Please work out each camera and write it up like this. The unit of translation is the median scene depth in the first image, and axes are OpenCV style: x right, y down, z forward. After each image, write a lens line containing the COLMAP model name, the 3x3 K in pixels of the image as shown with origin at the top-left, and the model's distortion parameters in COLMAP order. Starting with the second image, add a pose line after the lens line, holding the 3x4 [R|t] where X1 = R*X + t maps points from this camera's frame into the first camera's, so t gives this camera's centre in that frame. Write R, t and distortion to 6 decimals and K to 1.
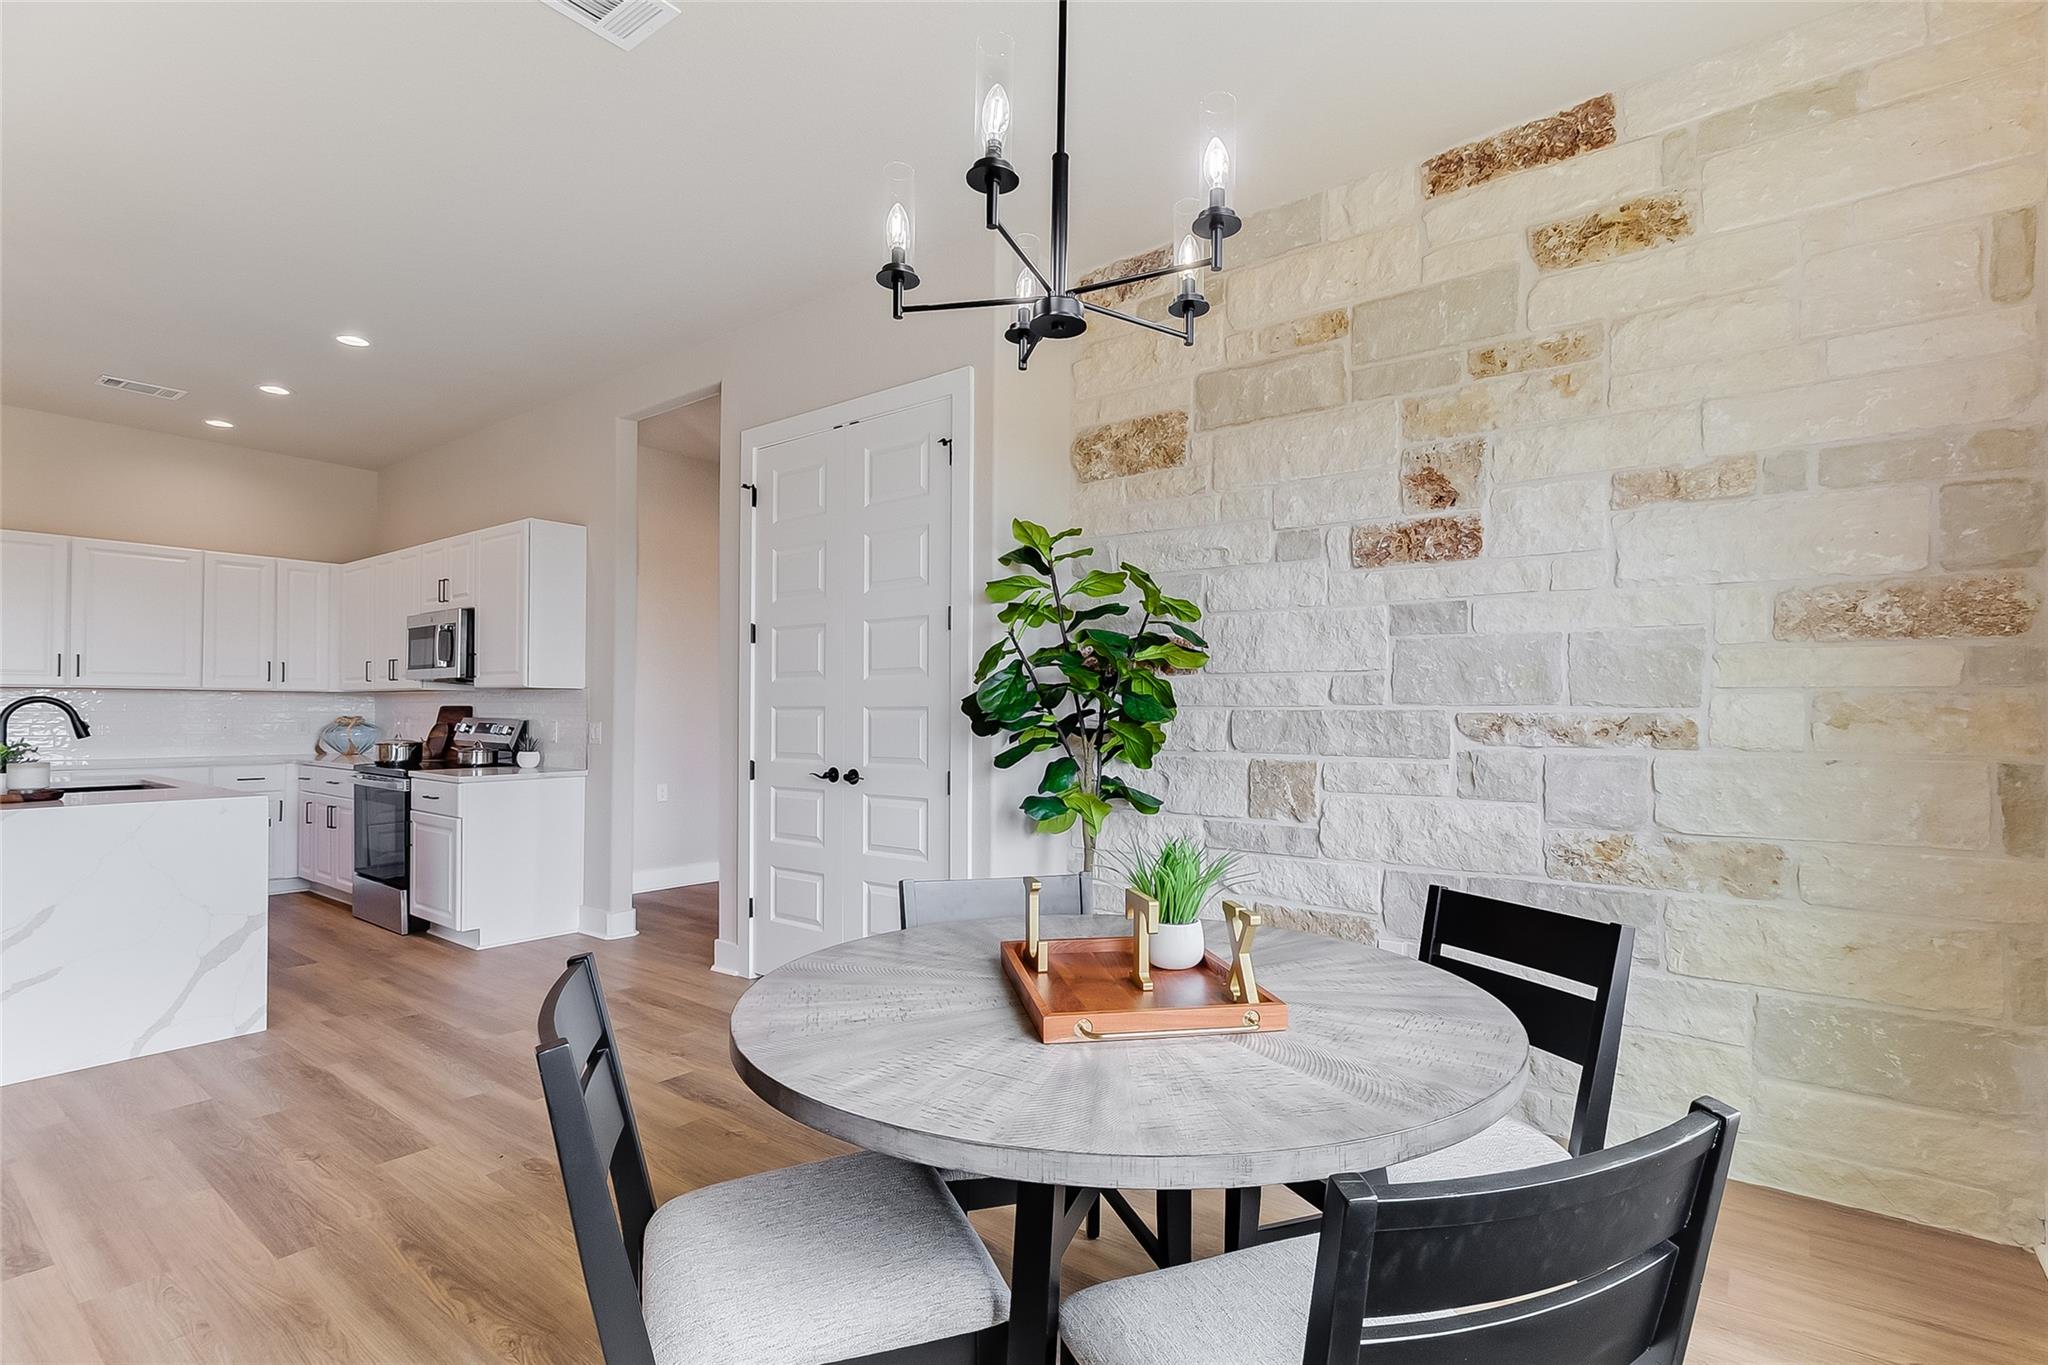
lens RADIAL K [[971.0, 0, 1035.3], [0, 971.0, 700.5], [0, 0, 1]] dist [0.001892, -0.000018]
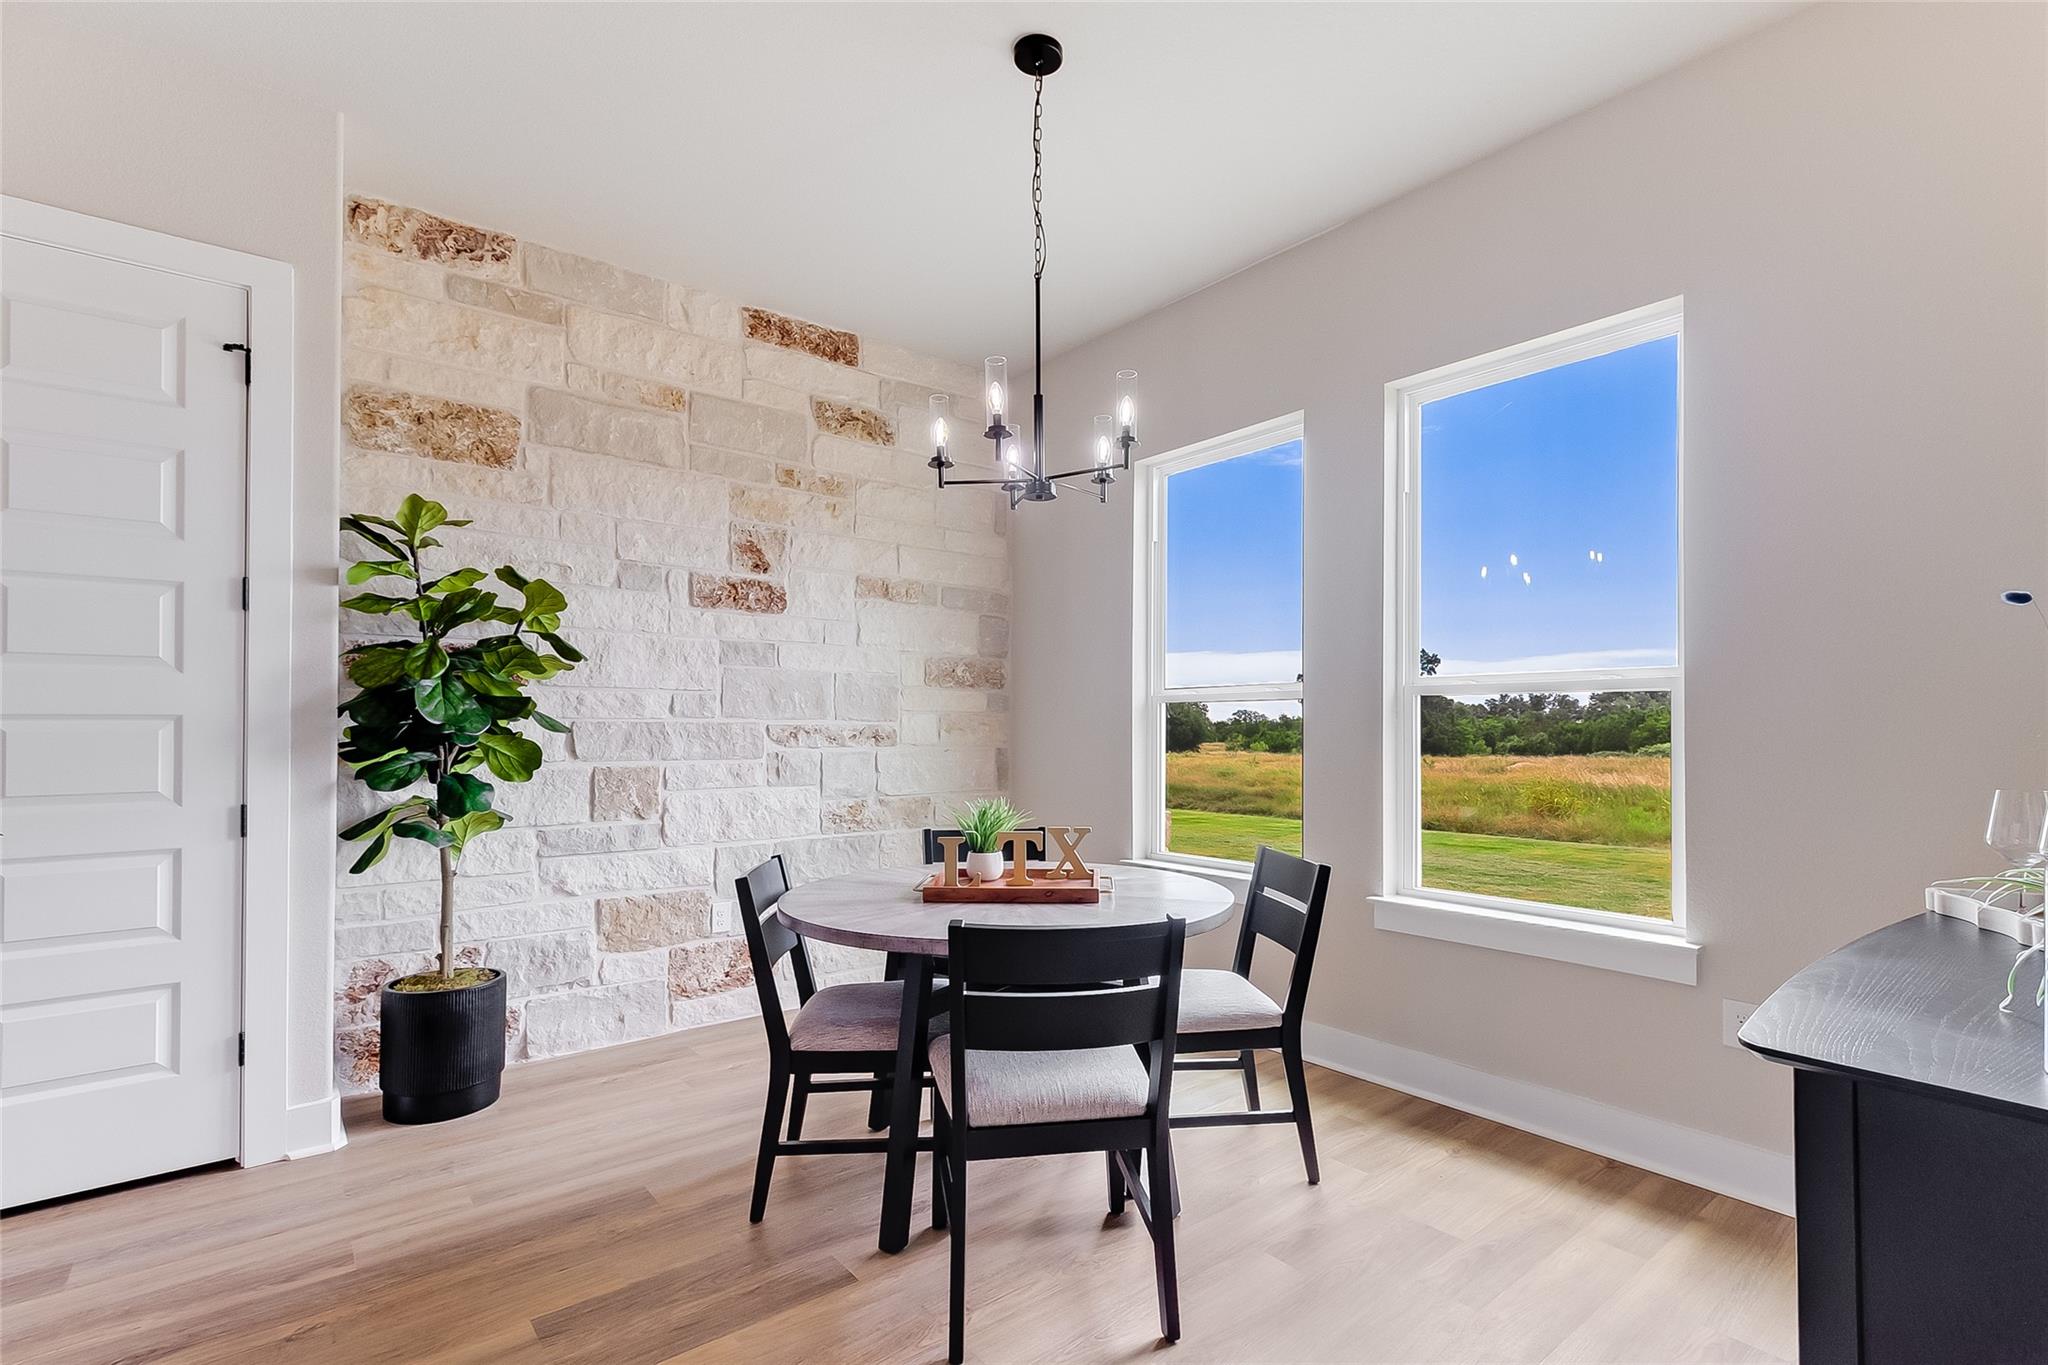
lens RADIAL K [[966.4, 0, 1056.4], [0, 966.4, 714.4], [0, 0, 1]] dist [0.001379, 0.000228]
pose [[0.214647, 0.008953, 0.976651, -0.755447], [-0.014775, 0.999873, -0.005919, 0.000297], [-0.976580, -0.013159, 0.214752, 0.285561]]
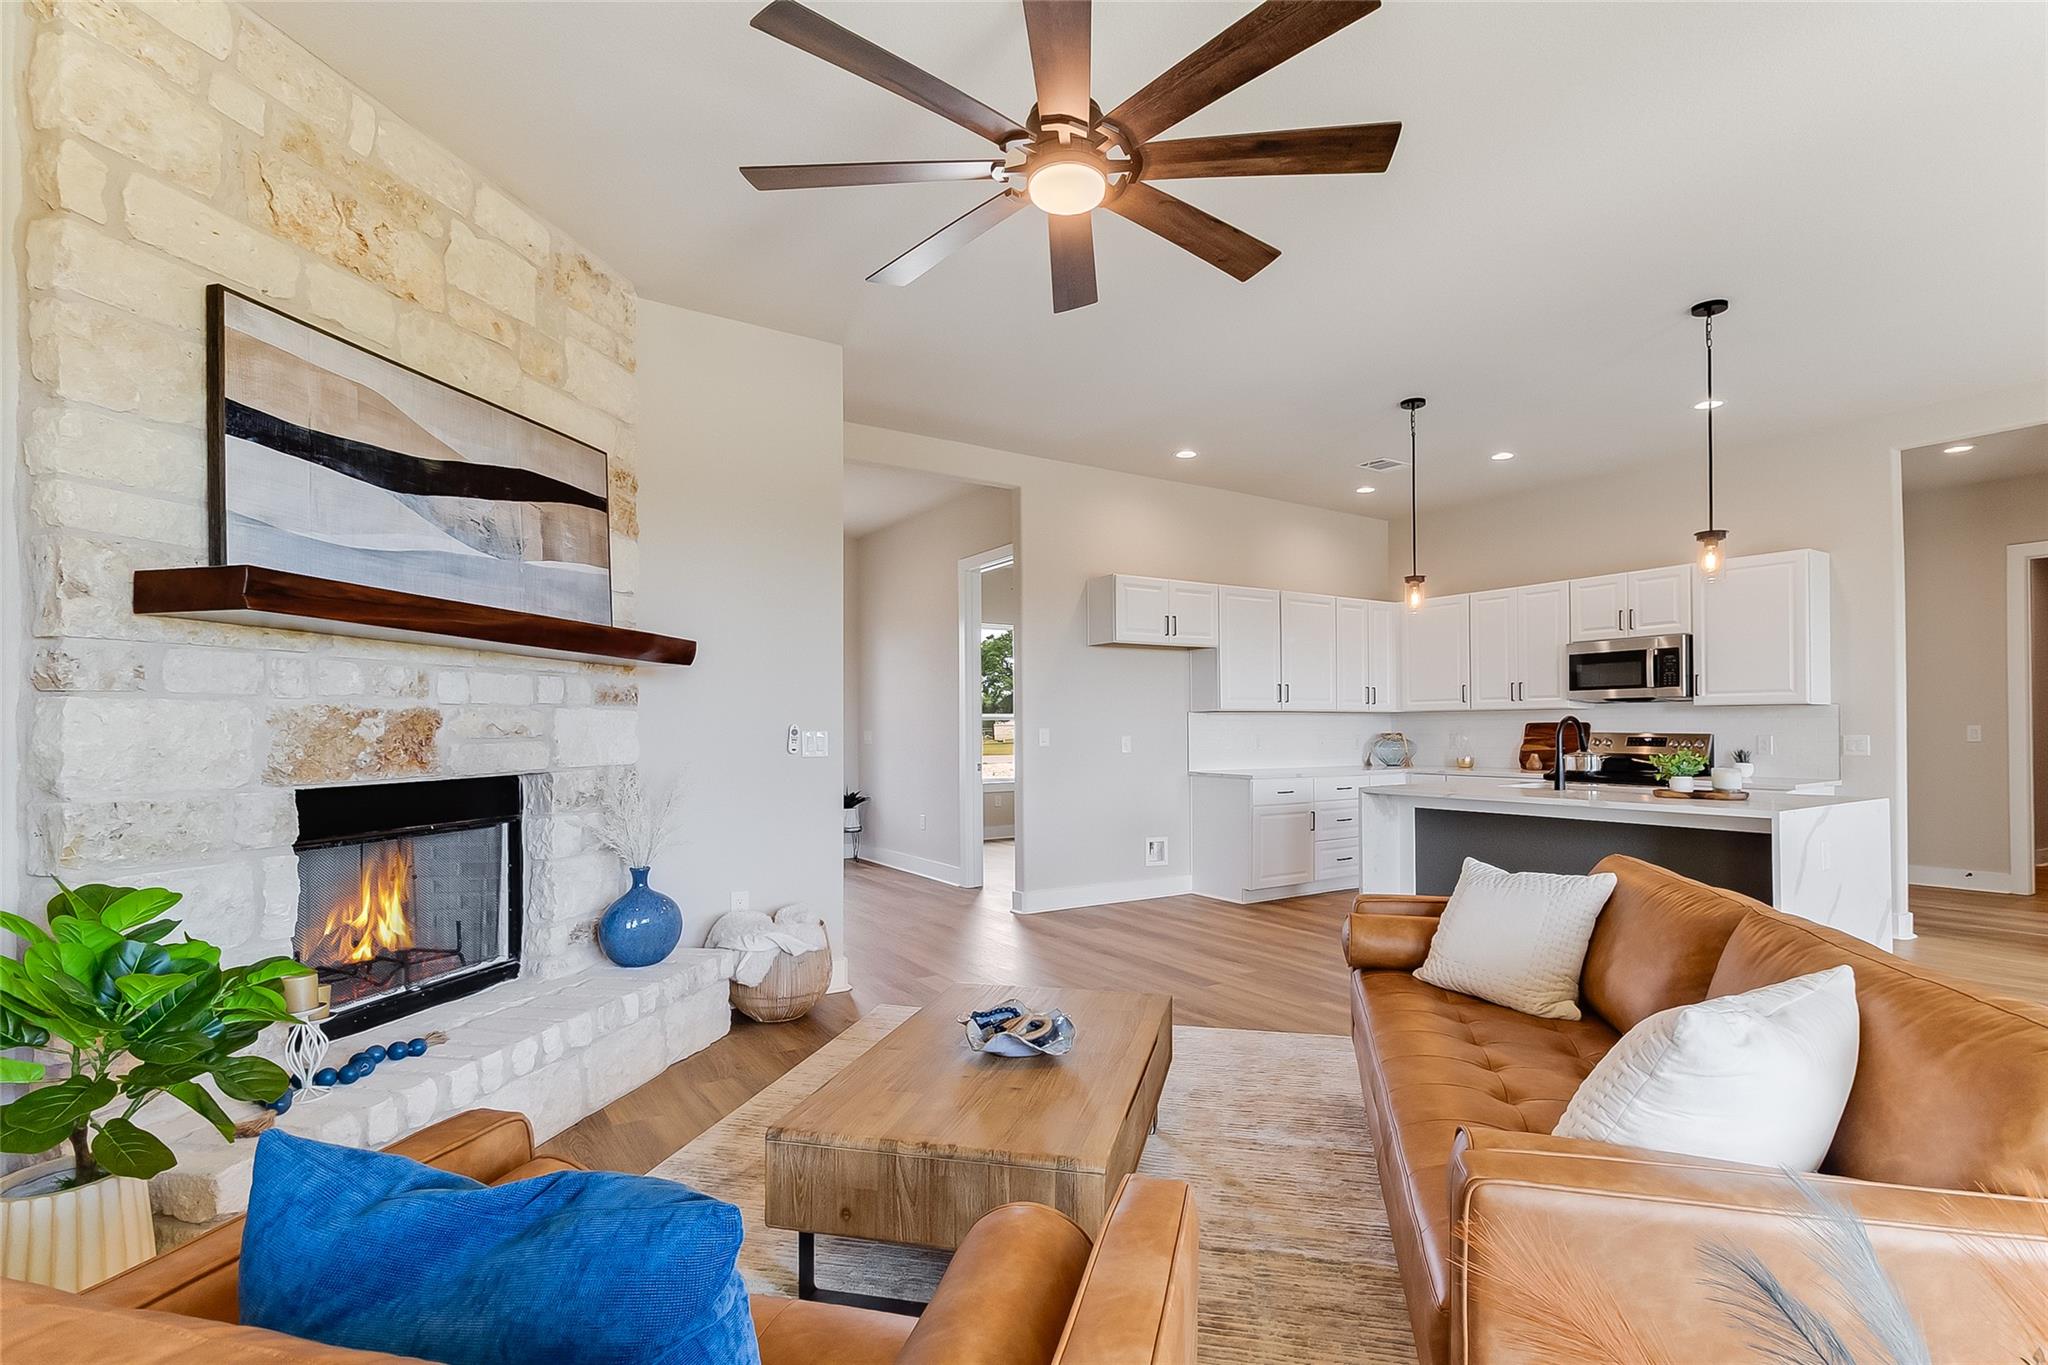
lens RADIAL K [[967.3, 0, 1044.4], [0, 967.3, 721.0], [0, 0, 1]] dist [-0.001227, 0.000053]
pose [[0.945222, -0.011489, -0.326225, -1.572988], [0.012451, 0.999922, 0.000860, -0.010079], [0.326190, -0.004874, 0.945292, -0.498746]]
